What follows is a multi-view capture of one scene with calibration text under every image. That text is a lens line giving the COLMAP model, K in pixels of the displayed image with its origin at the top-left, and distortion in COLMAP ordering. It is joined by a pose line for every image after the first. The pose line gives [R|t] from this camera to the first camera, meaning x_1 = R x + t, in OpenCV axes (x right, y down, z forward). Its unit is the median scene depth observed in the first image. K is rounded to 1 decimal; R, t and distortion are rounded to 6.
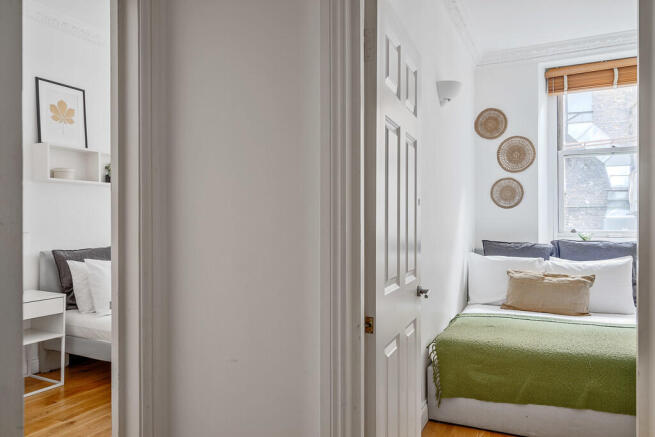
lens RADIAL K [[459.9, 0, 326.9], [0, 459.9, 222.1], [0, 0, 1]] dist [0.011475, 0.003654]
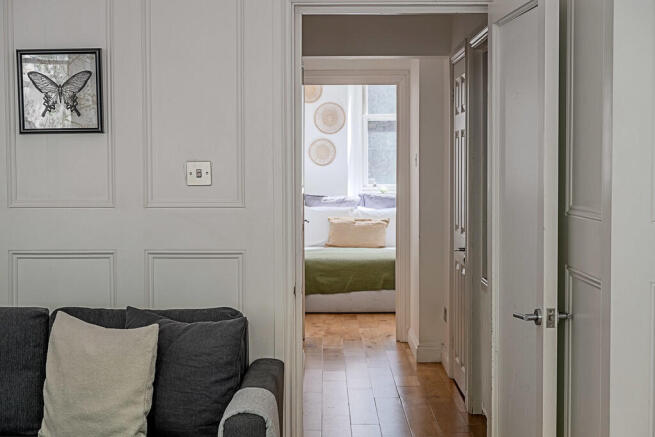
lens RADIAL K [[1036.6, 0, 327.6], [0, 1036.6, 218.6], [0, 0, 1]] dist [-0.010814, 0.000000]
pose [[0.900067, -0.023753, 0.435104, -0.857748], [0.004446, 0.998962, 0.045337, -0.019867], [-0.435730, -0.038872, 0.899238, -1.568355]]
